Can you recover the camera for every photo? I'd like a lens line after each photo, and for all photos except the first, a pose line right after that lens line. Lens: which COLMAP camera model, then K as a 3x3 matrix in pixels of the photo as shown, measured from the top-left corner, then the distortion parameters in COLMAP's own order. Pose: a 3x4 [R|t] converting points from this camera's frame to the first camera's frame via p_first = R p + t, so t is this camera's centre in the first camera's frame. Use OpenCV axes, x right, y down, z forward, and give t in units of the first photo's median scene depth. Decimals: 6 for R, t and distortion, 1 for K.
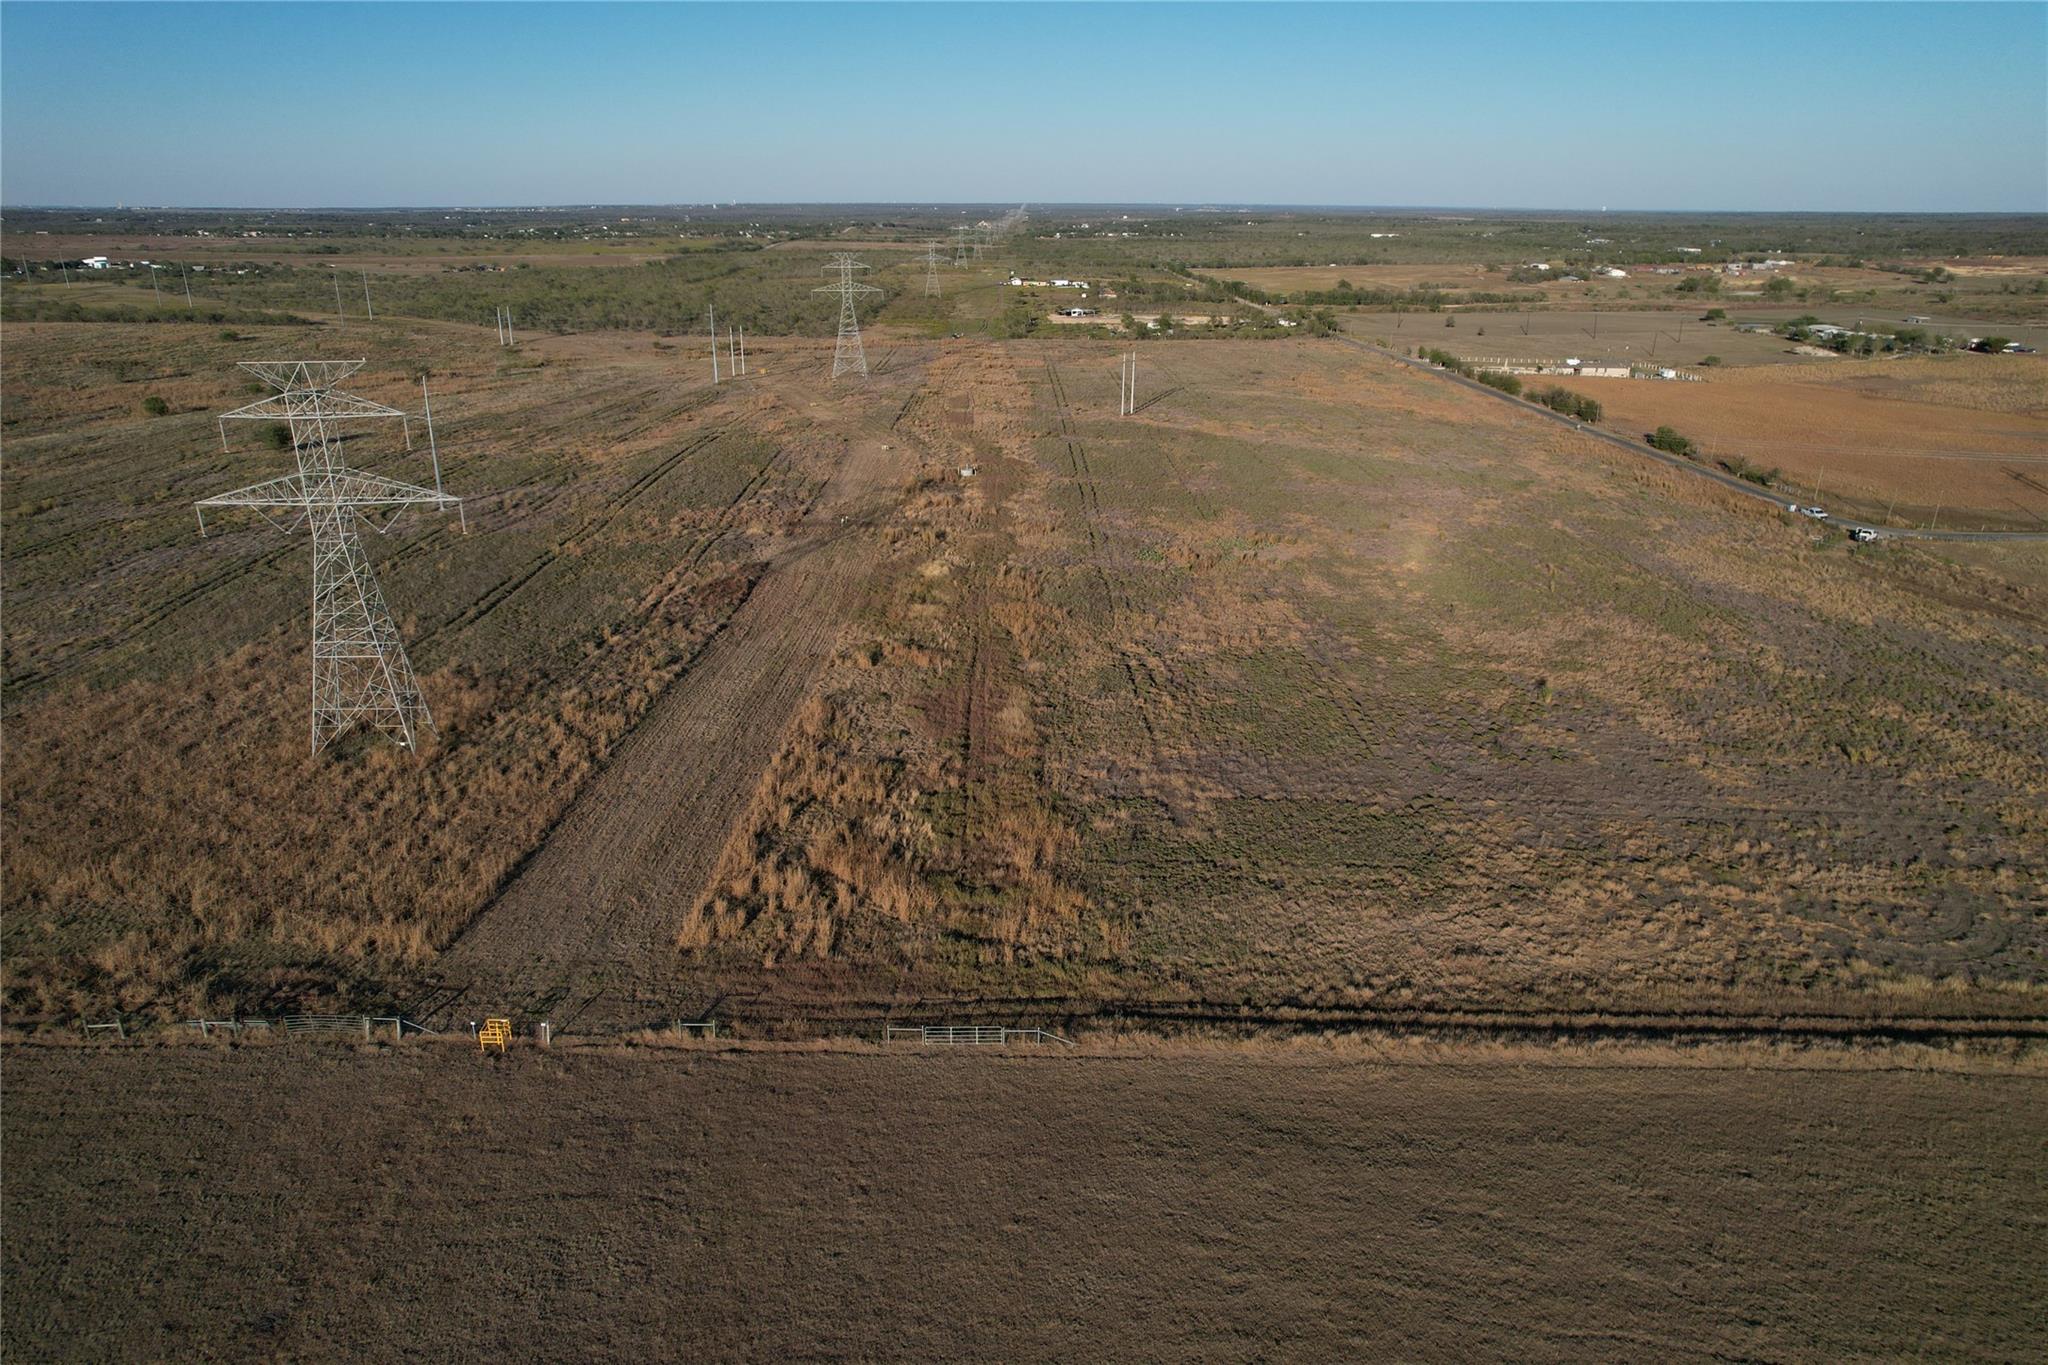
lens RADIAL K [[1283.8, 0, 1024.0], [0, 1283.8, 682.5], [0, 0, 1]] dist [-0.074448, 0.068626]
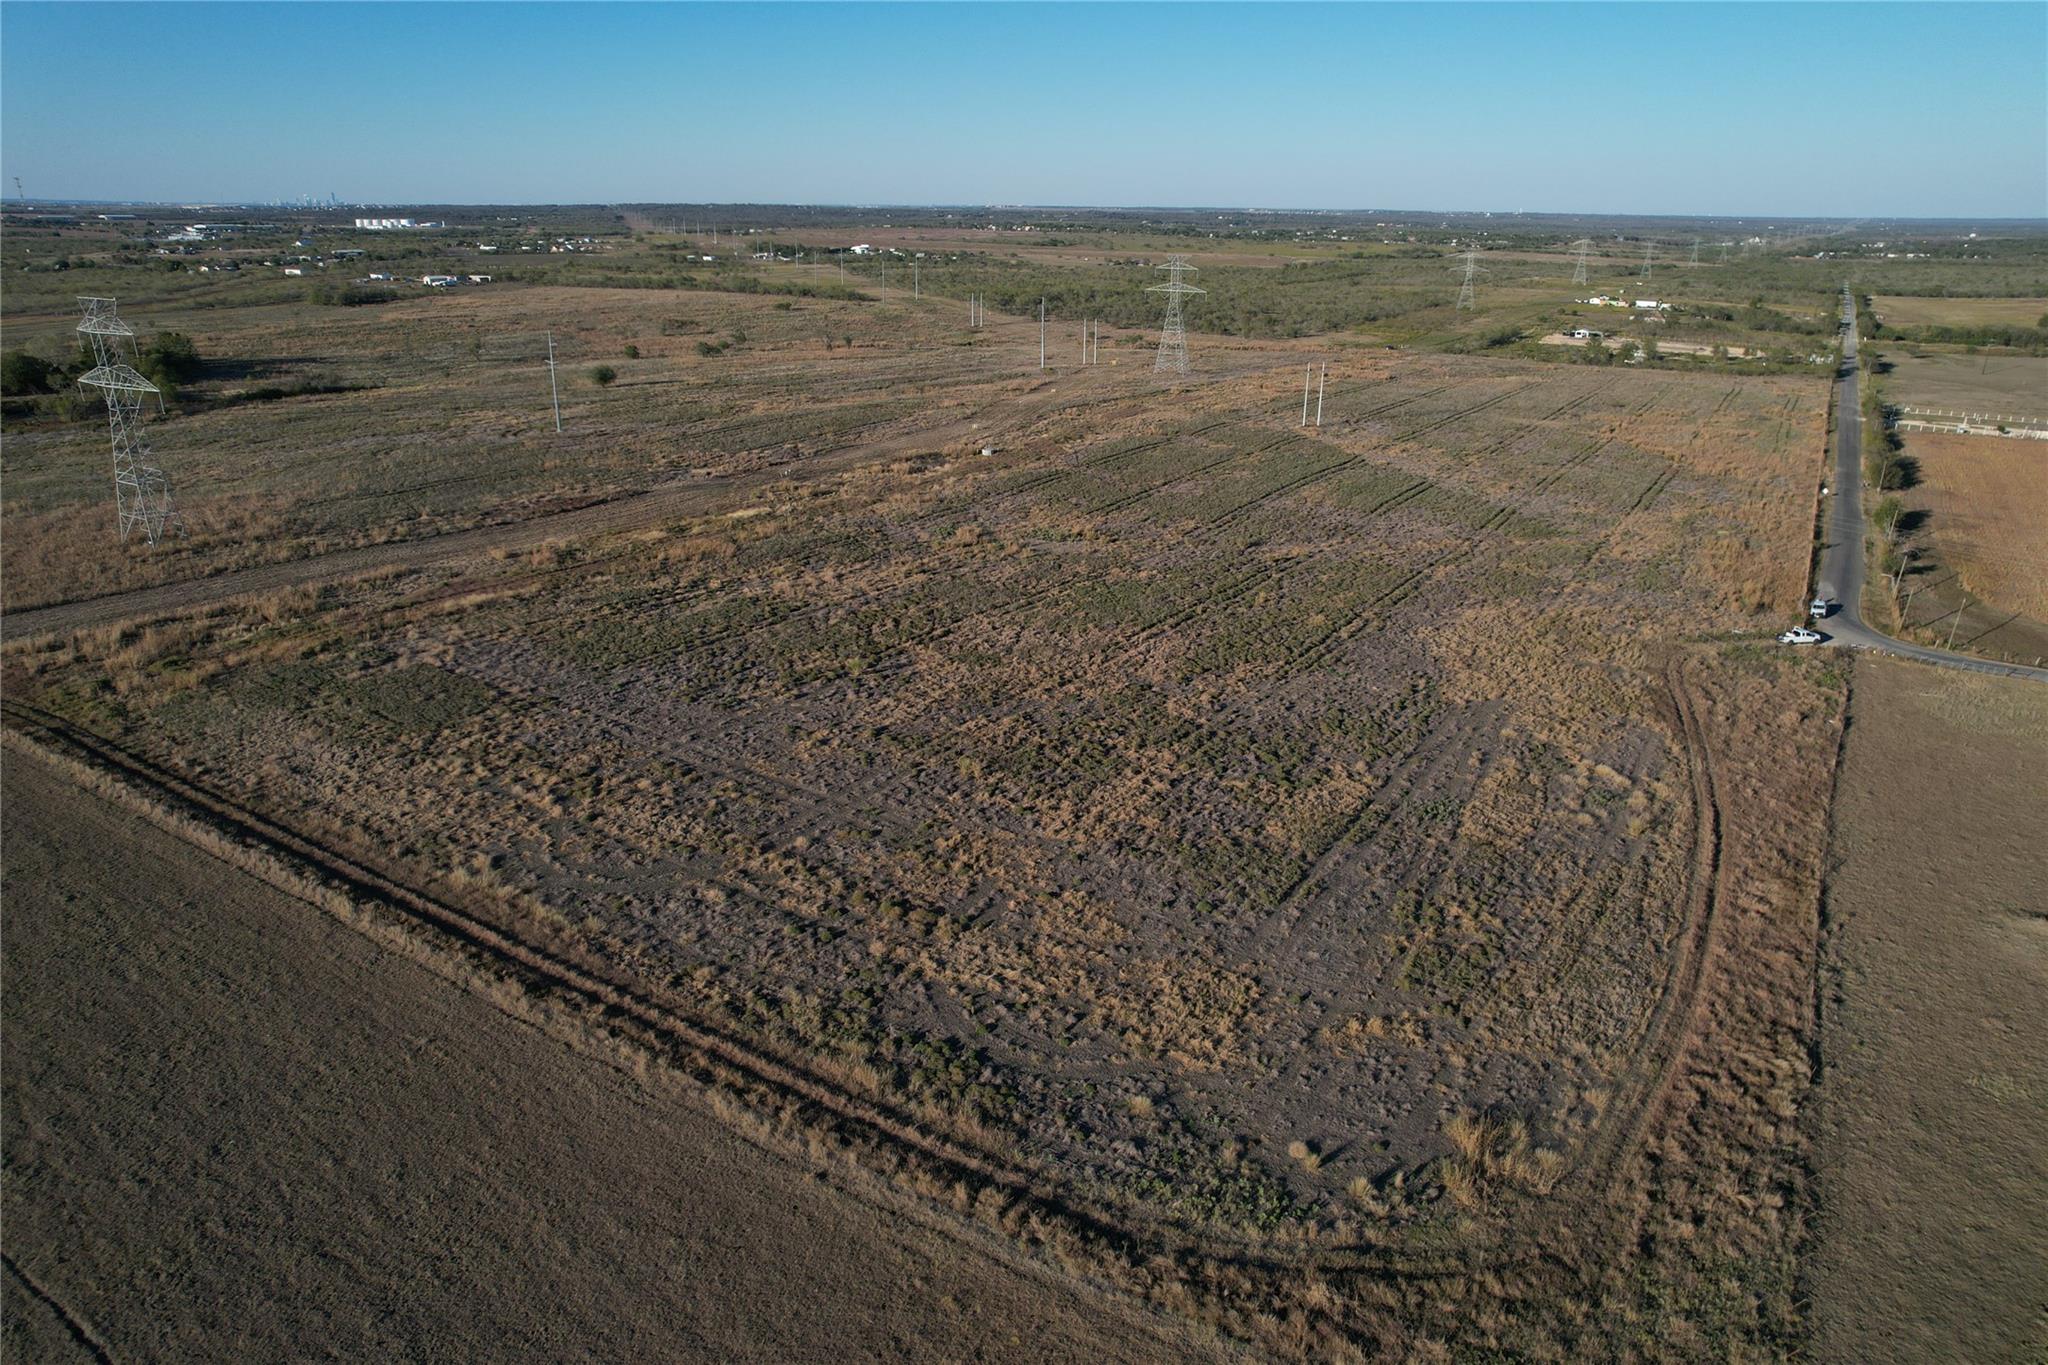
lens RADIAL K [[1283.8, 0, 1024.0], [0, 1283.8, 682.5], [0, 0, 1]] dist [-0.074448, 0.068626]
pose [[0.849746, 0.190122, -0.491717, 1.080616], [-0.192129, 0.980244, 0.046988, -0.056047], [0.490936, 0.054545, 0.869487, 0.148466]]
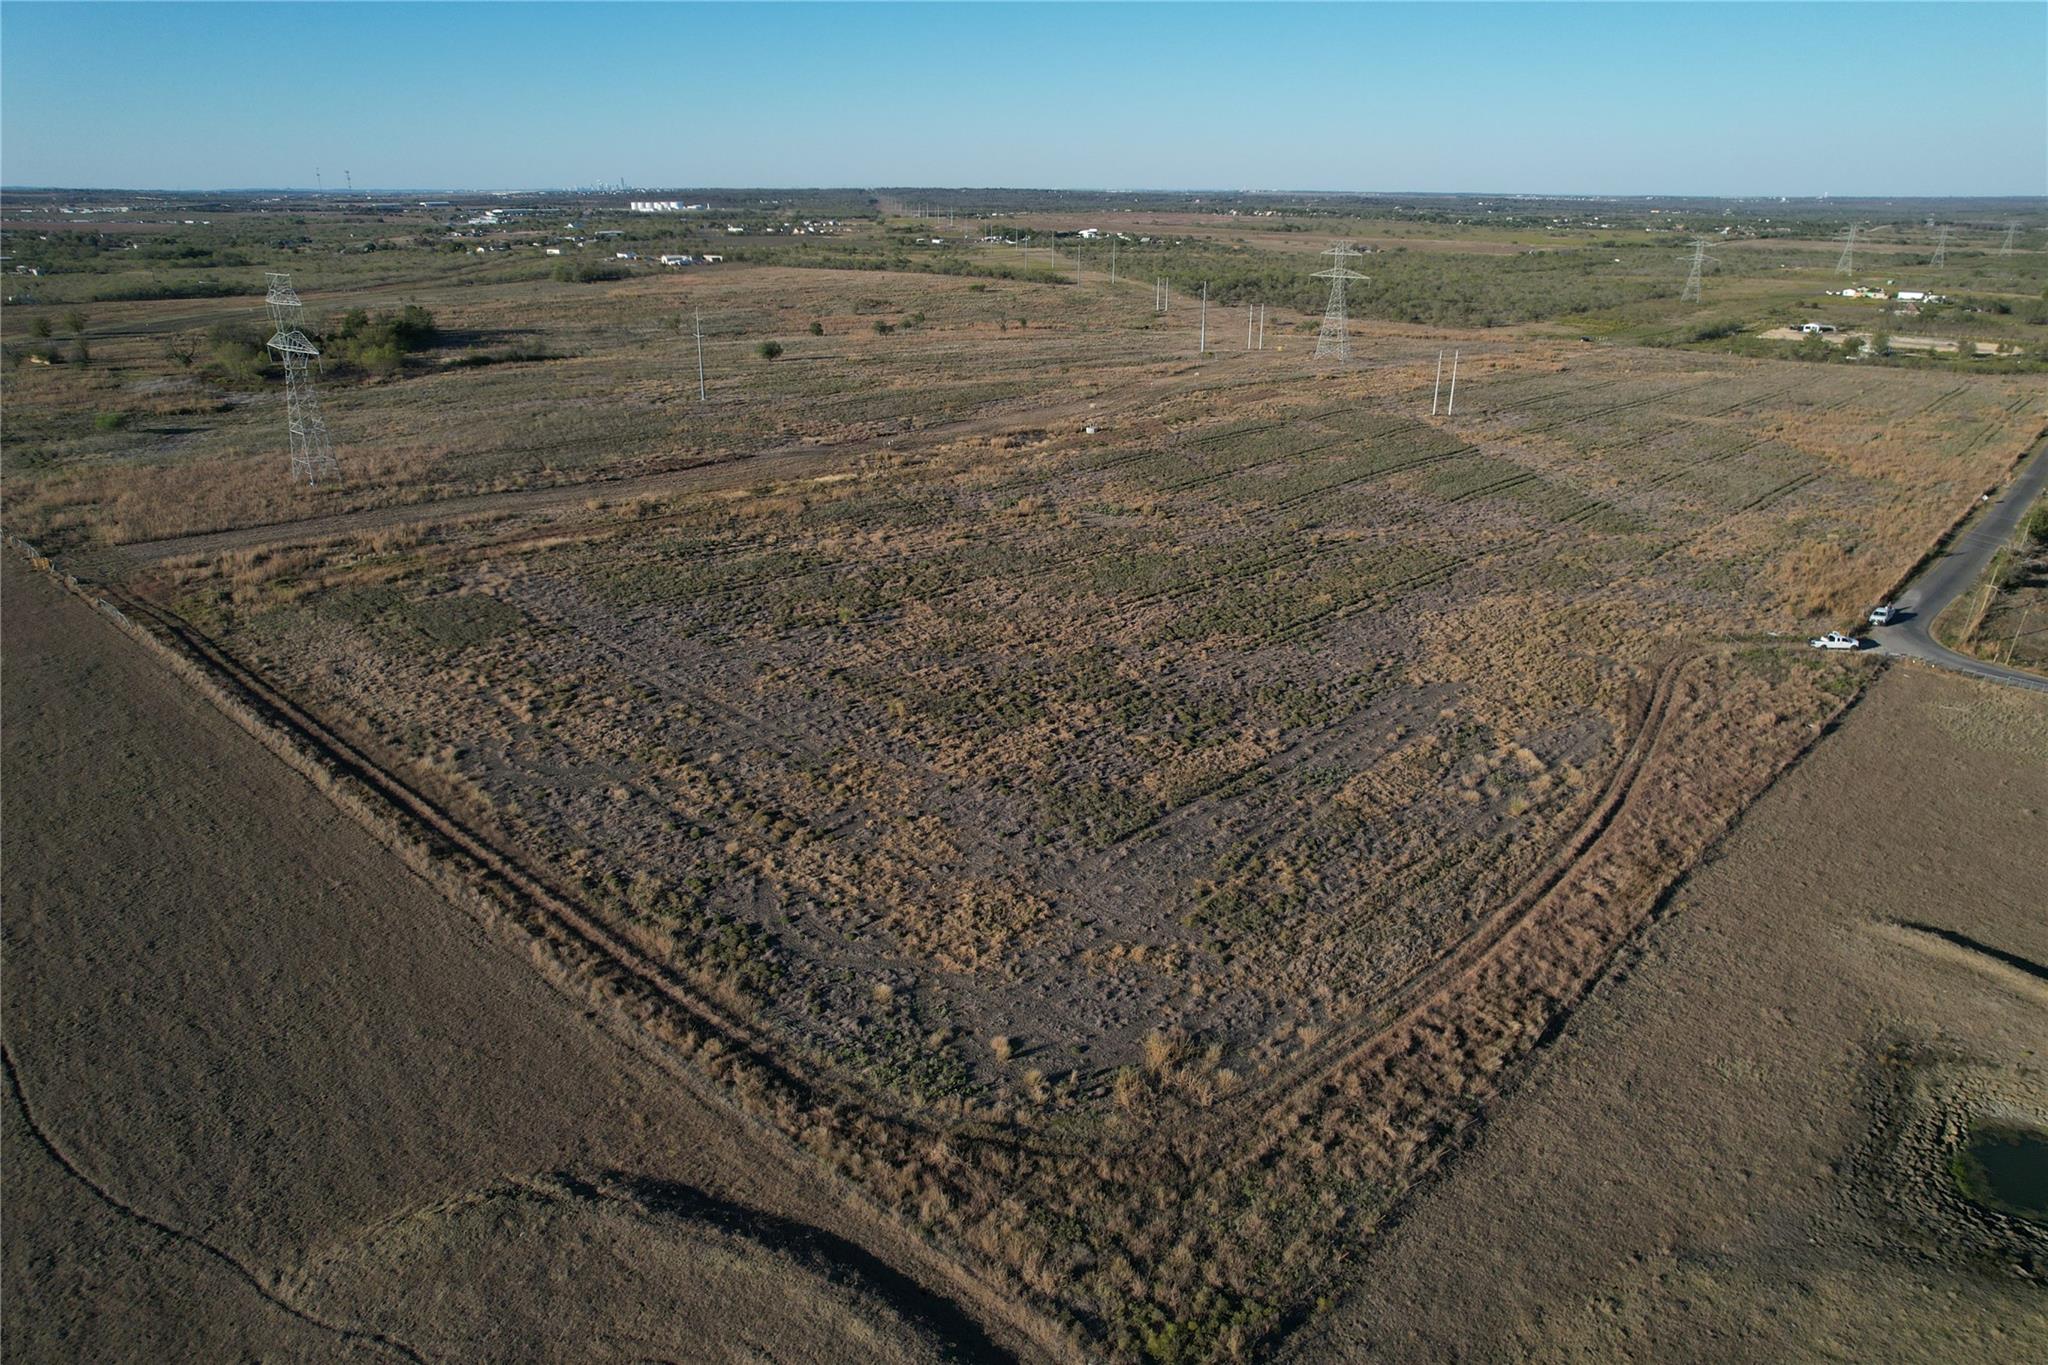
lens RADIAL K [[1283.8, 0, 1024.0], [0, 1283.8, 682.5], [0, 0, 1]] dist [-0.074448, 0.068626]
pose [[0.740176, 0.244801, -0.626268, 1.299773], [-0.239495, 0.966273, 0.094650, -0.082307], [0.628316, 0.079930, 0.773841, 0.216379]]
